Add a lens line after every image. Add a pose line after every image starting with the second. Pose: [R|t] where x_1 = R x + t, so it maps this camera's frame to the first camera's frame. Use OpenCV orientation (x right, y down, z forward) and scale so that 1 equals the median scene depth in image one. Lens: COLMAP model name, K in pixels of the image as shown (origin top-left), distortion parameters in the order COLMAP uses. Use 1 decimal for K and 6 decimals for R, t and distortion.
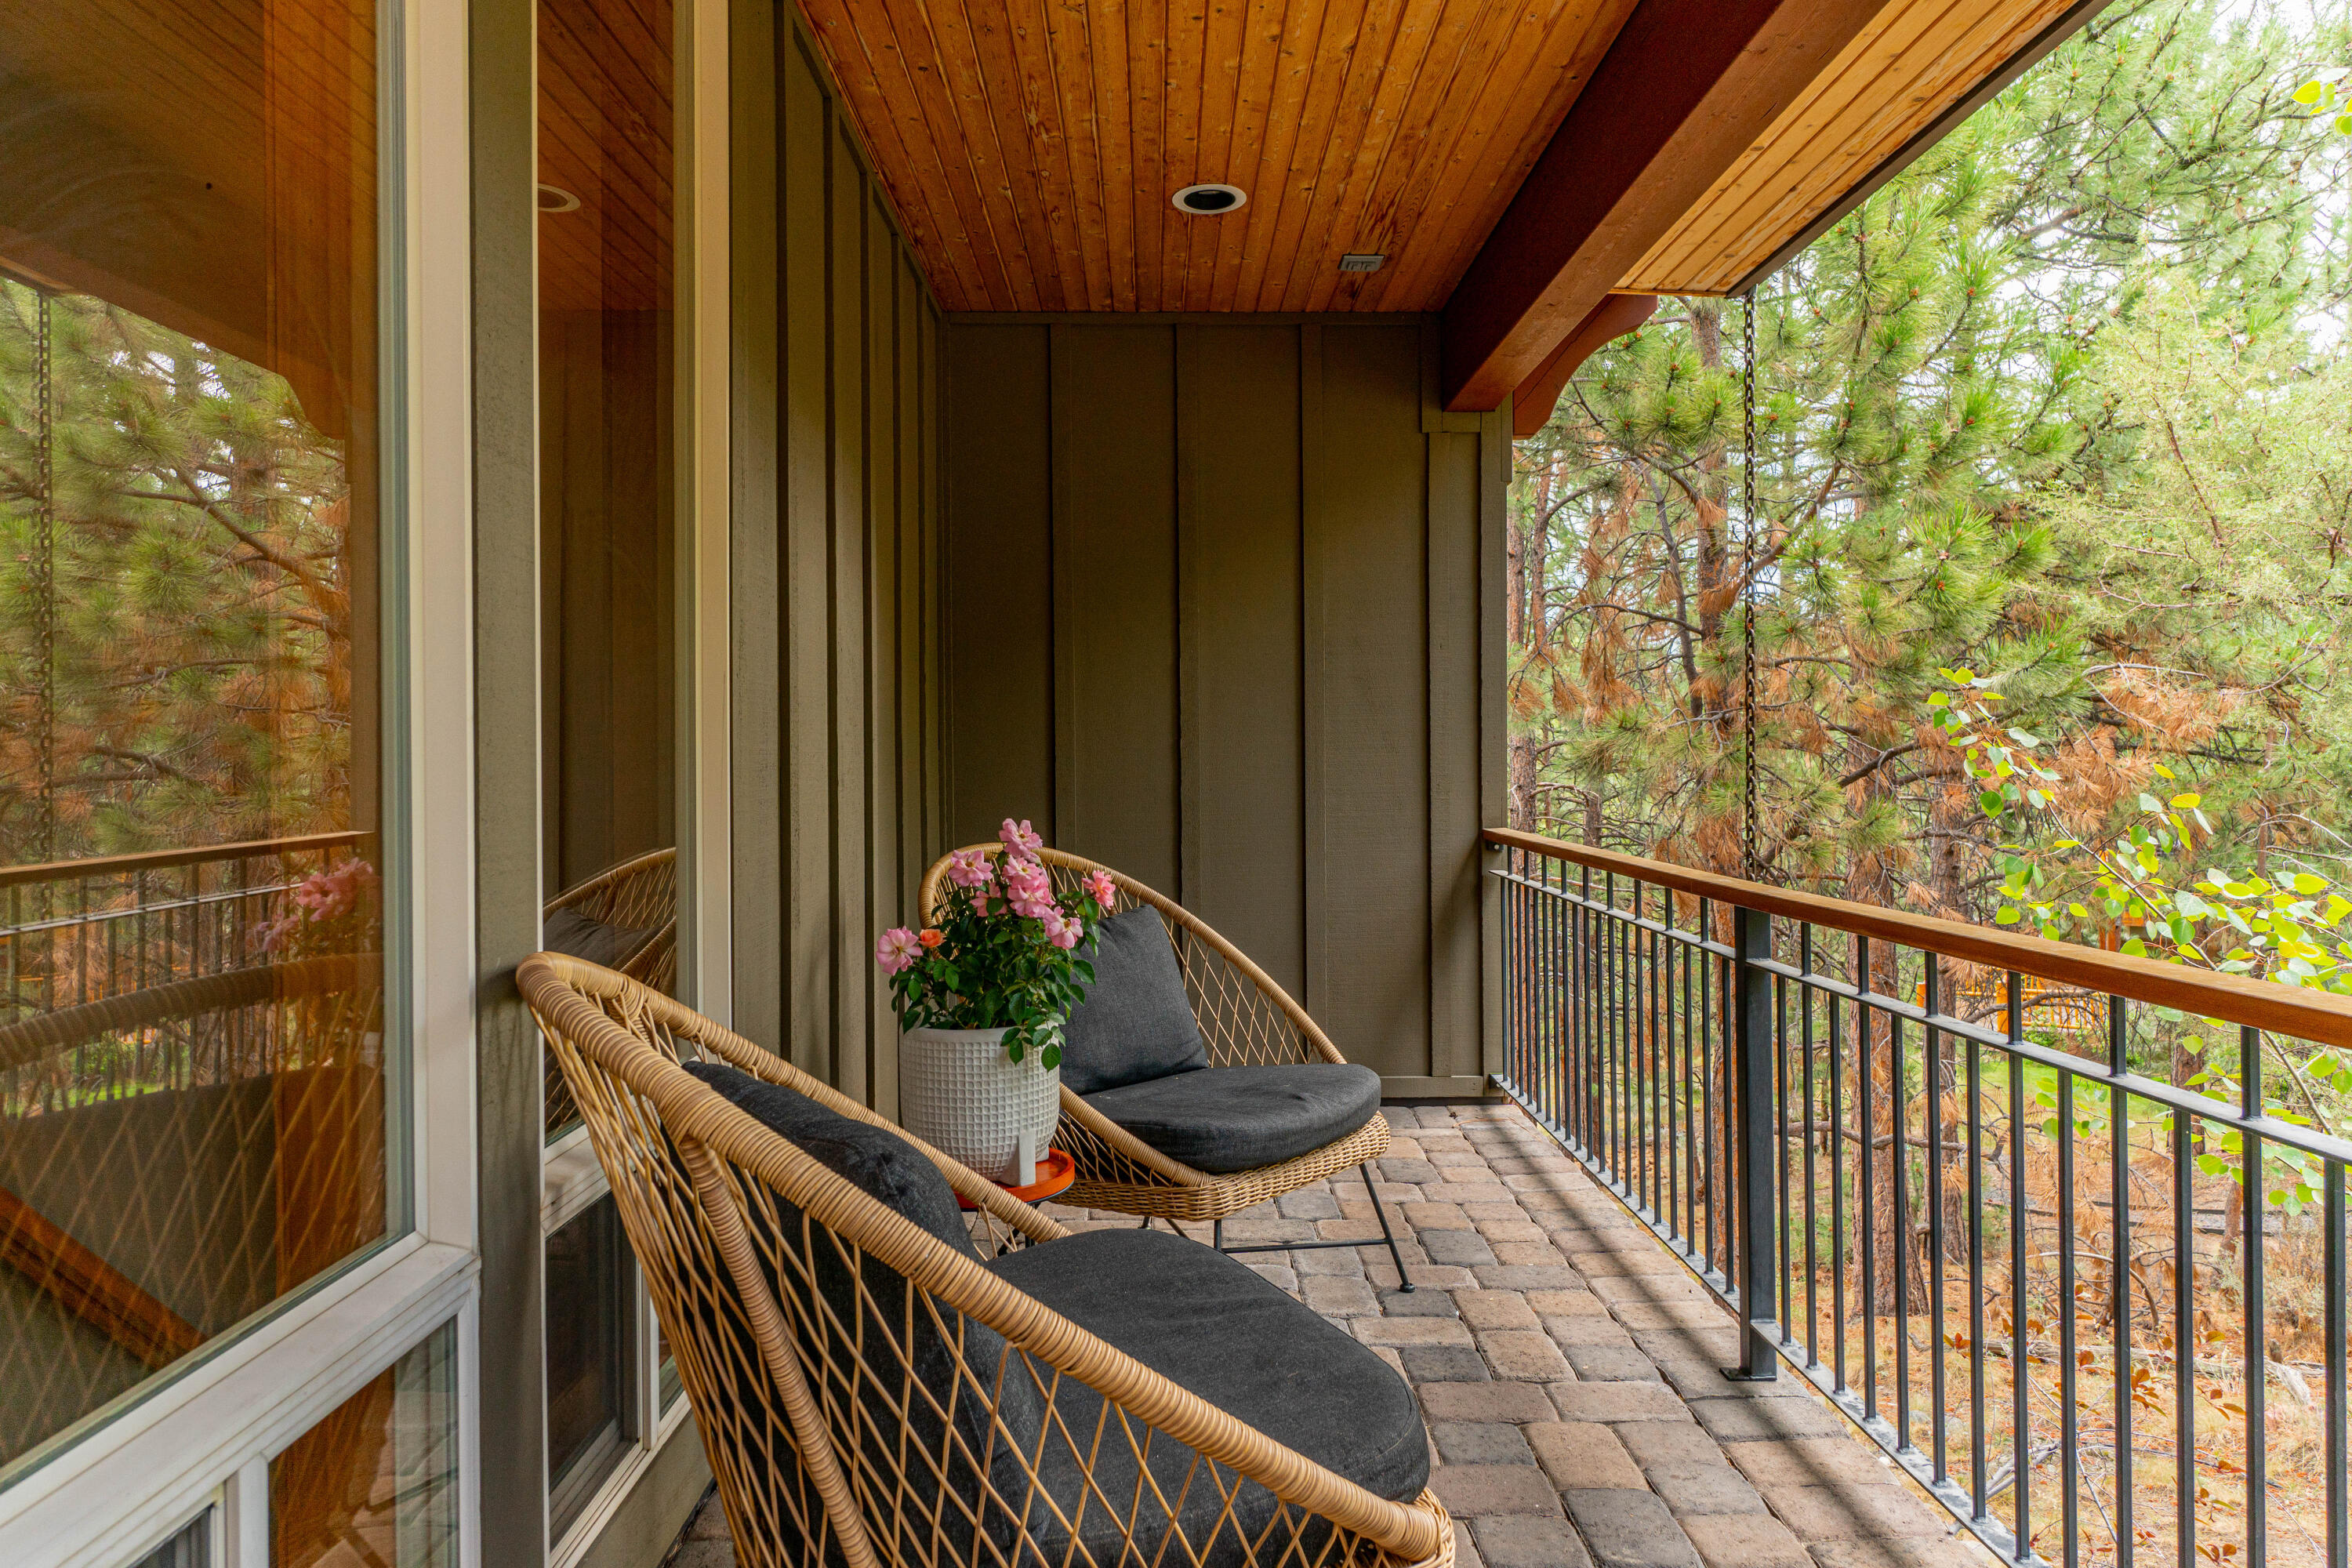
lens RADIAL K [[1469.7, 0, 1175.5], [0, 1469.7, 744.0], [0, 0, 1]] dist [0.000290, -0.000046]
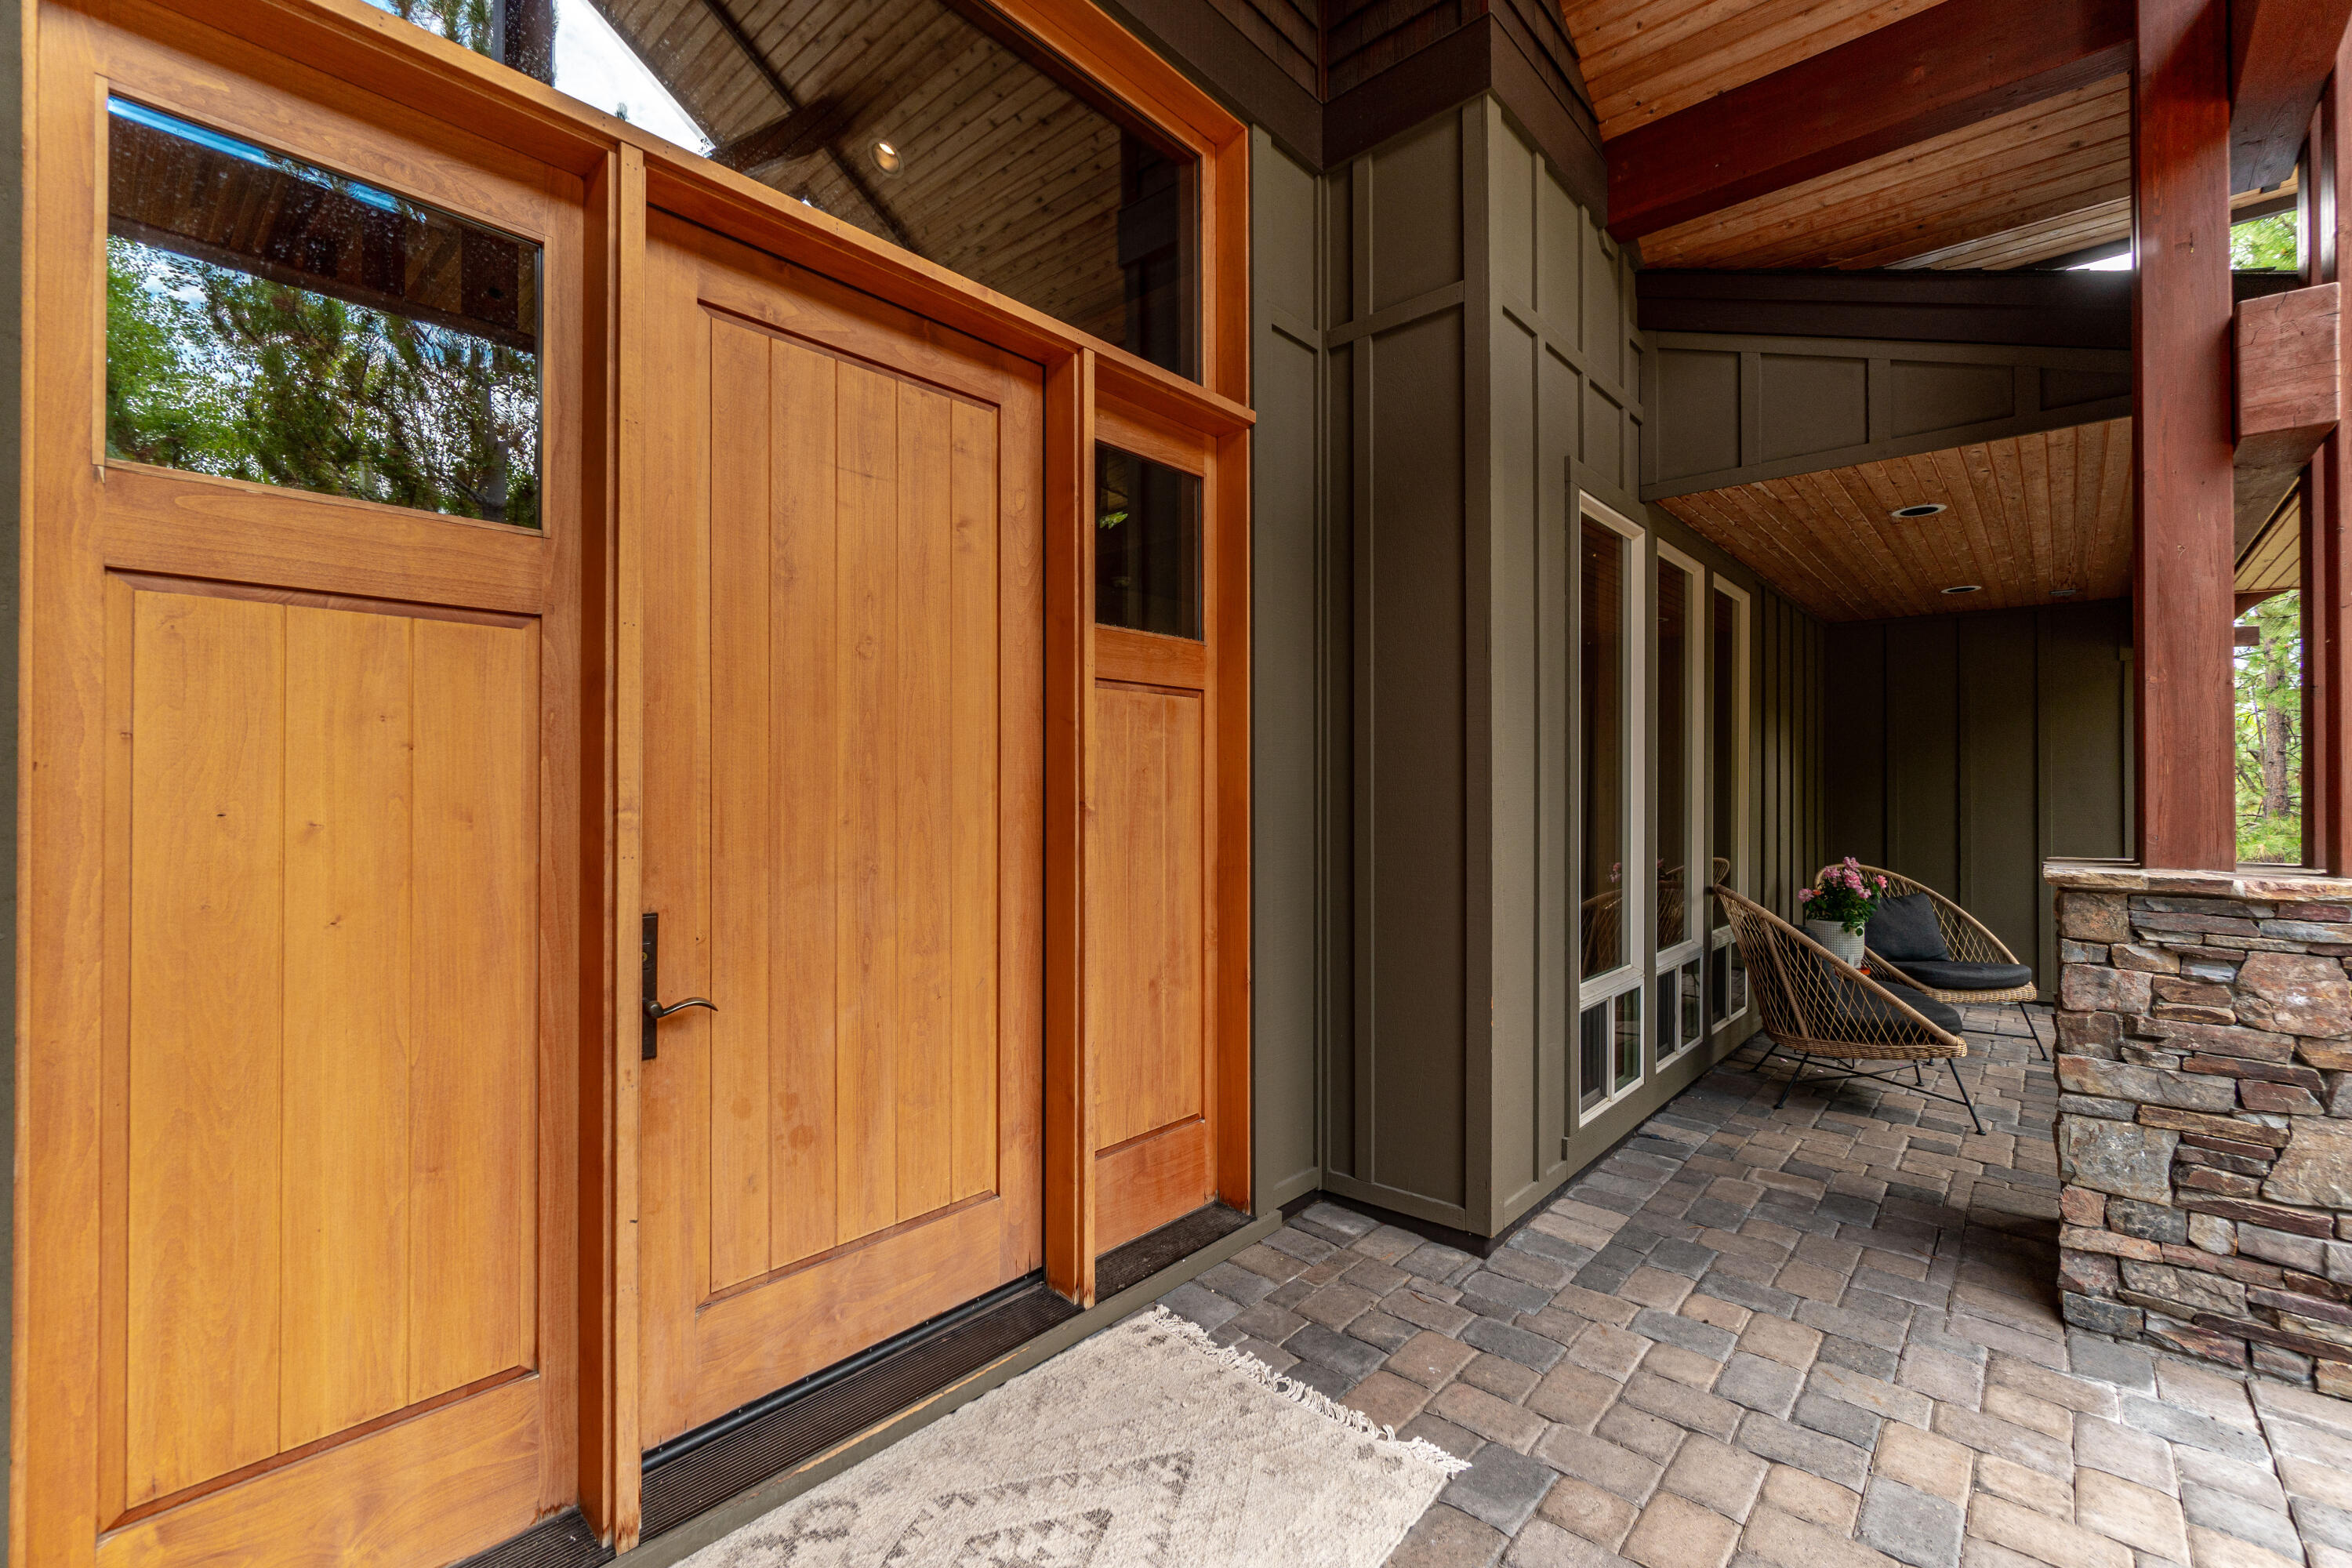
lens RADIAL K [[1010.7, 0, 1184.9], [0, 1010.7, 776.9], [0, 0, 1]] dist [-0.005193, -0.000198]
pose [[0.744208, 0.007005, -0.667911, 0.275859], [-0.004357, 0.999975, 0.005632, -0.127206], [0.667934, -0.001281, 0.744220, -1.560672]]
